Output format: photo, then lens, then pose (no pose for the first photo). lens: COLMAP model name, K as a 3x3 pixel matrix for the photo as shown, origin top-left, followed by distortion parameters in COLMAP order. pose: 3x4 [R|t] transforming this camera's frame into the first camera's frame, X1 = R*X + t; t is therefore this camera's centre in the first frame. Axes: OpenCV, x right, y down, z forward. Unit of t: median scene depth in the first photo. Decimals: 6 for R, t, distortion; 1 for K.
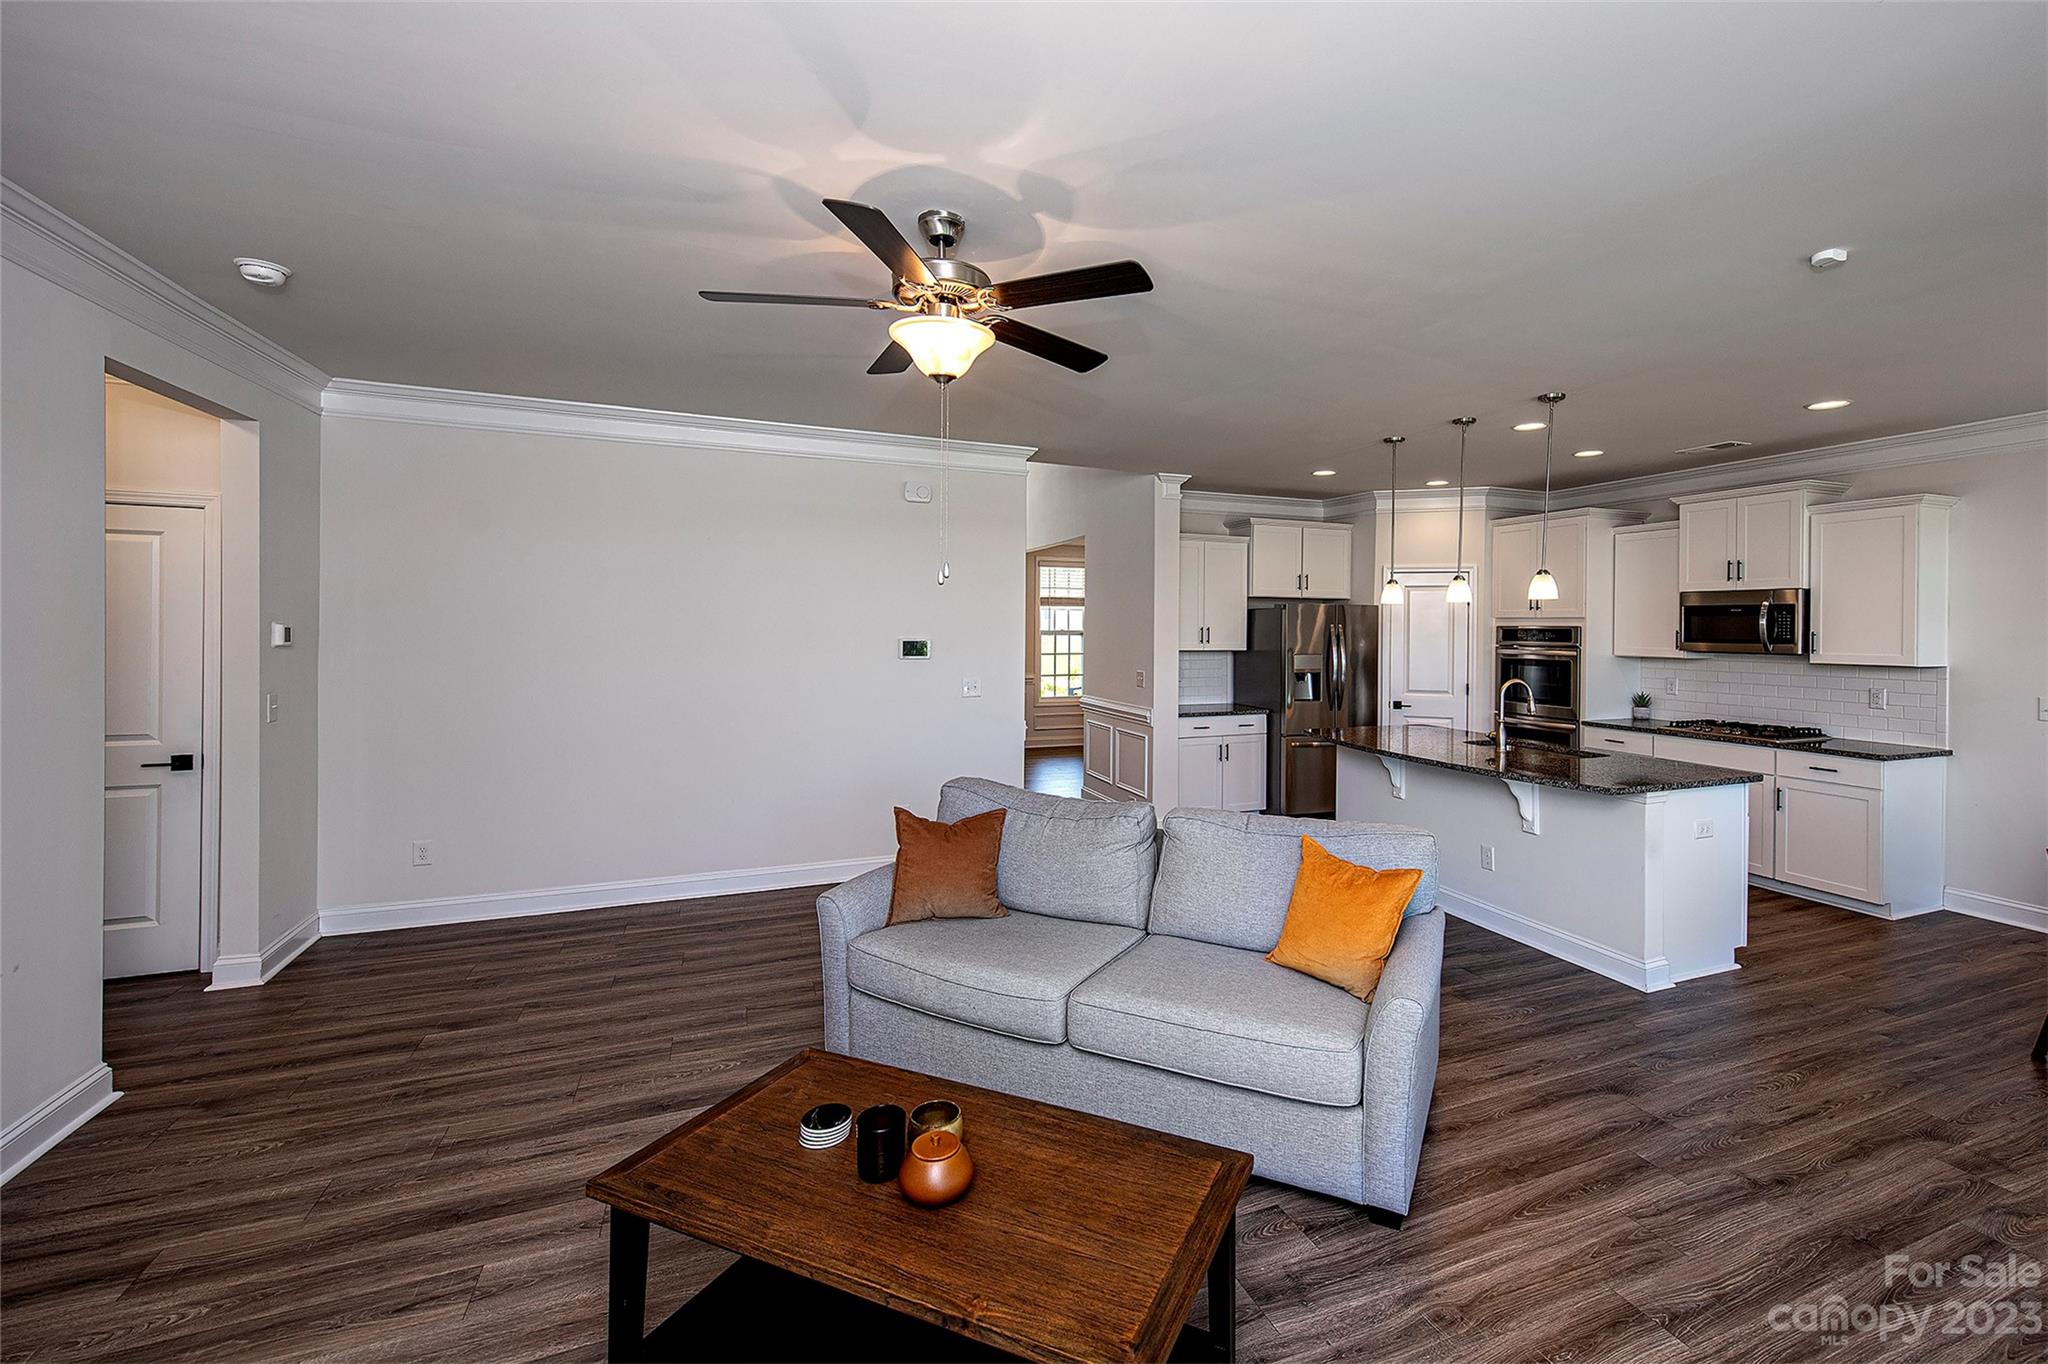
lens RADIAL K [[863.3, 0, 1107.5], [0, 863.3, 634.9], [0, 0, 1]] dist [0.000585, 0.000044]
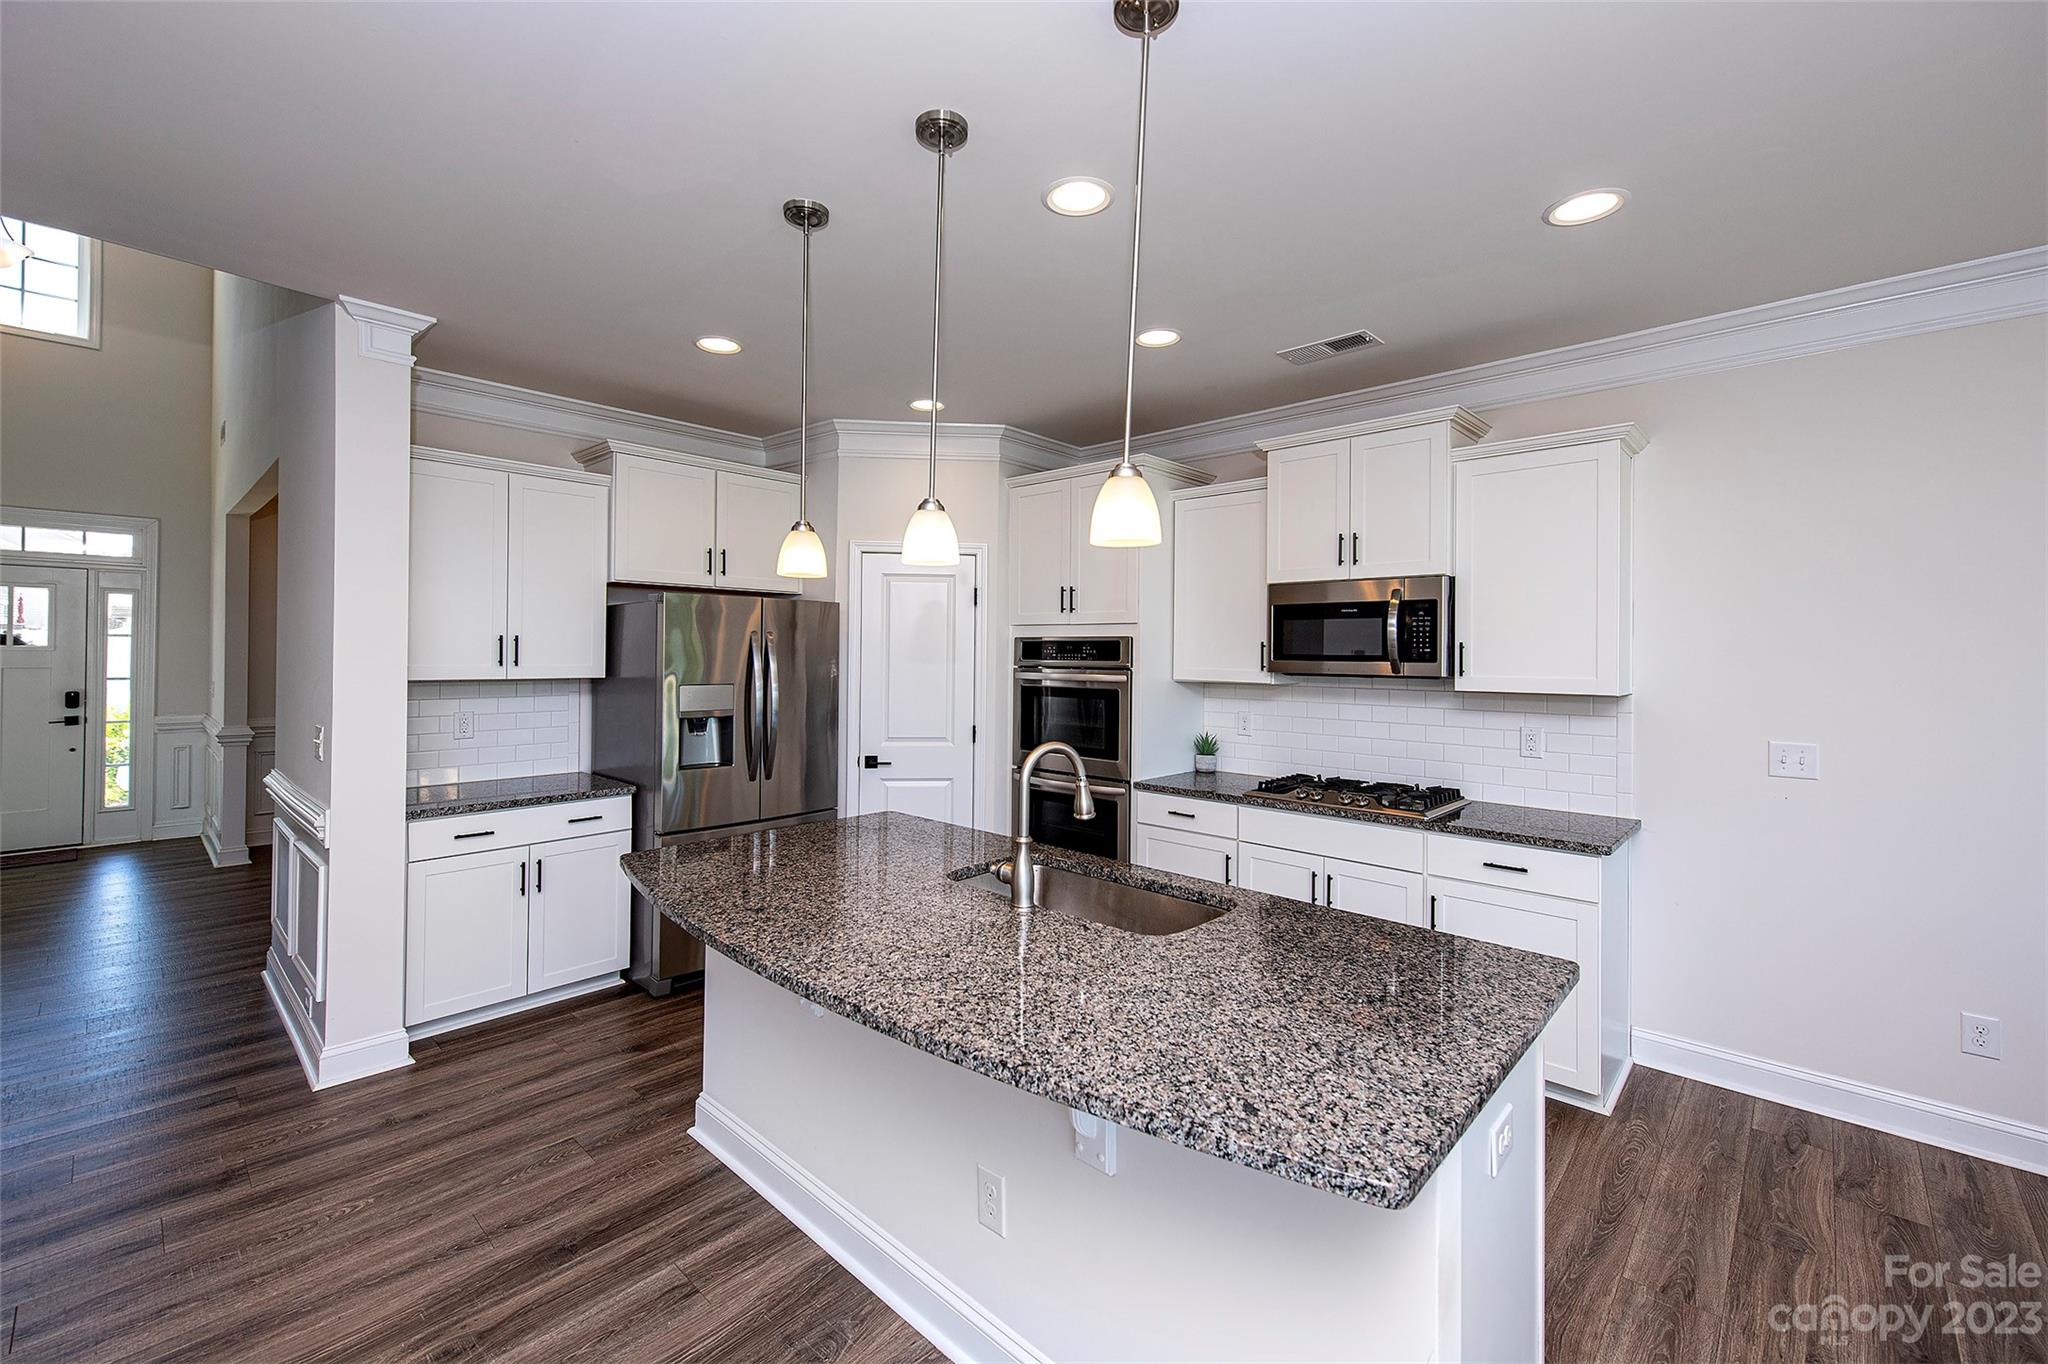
lens RADIAL K [[815.4, 0, 1017.0], [0, 815.4, 663.1], [0, 0, 1]] dist [-0.000121, -0.000001]
pose [[0.911077, -0.002347, 0.412230, 0.217942], [0.000981, 0.999993, 0.003527, 0.007934], [-0.412236, -0.002809, 0.911073, 0.480361]]
